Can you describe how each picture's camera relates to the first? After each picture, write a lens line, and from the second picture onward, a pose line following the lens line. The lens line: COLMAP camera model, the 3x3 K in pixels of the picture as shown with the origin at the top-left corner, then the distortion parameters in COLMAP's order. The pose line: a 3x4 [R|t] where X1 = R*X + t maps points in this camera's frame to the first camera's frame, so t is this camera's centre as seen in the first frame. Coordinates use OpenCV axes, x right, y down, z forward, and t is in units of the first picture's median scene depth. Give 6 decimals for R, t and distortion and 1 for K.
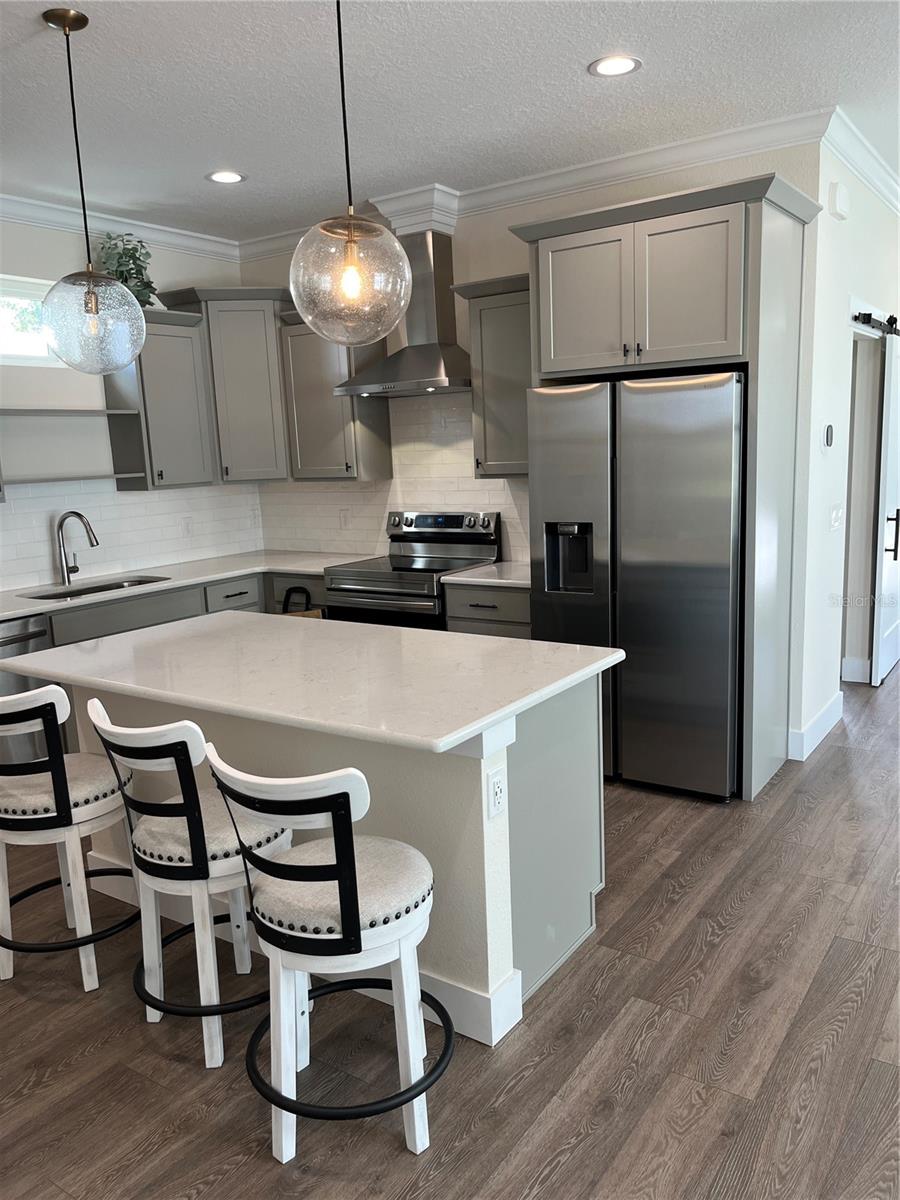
lens RADIAL K [[907.5, 0, 449.0], [0, 907.5, 610.8], [0, 0, 1]] dist [0.038449, -0.058323]
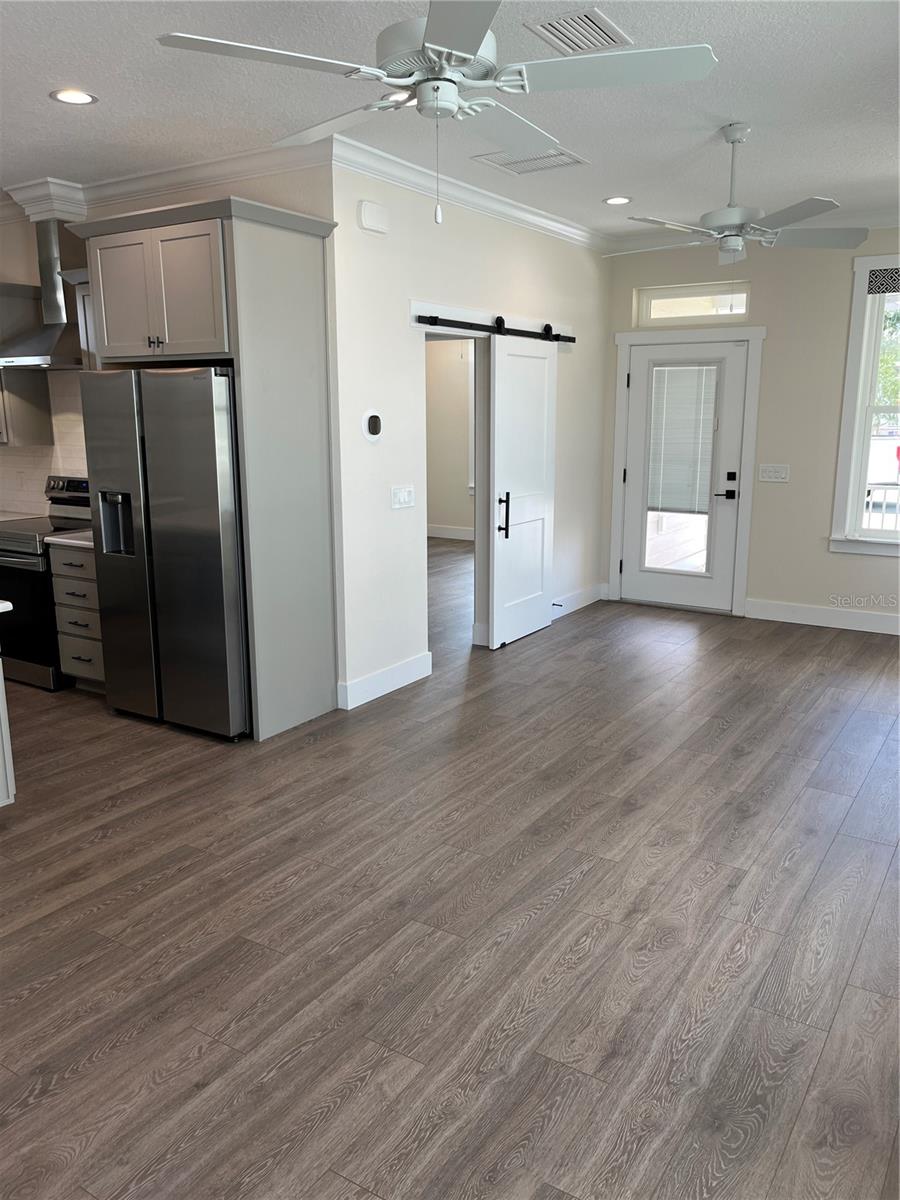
lens RADIAL K [[907.5, 0, 459.5], [0, 907.5, 604.8], [0, 0, 1]] dist [0.038449, -0.058323]
pose [[0.998558, 0.032834, 0.042474, 0.560483], [-0.034052, 0.999020, 0.028279, -0.004745], [-0.041504, -0.029685, 0.998697, -0.160733]]
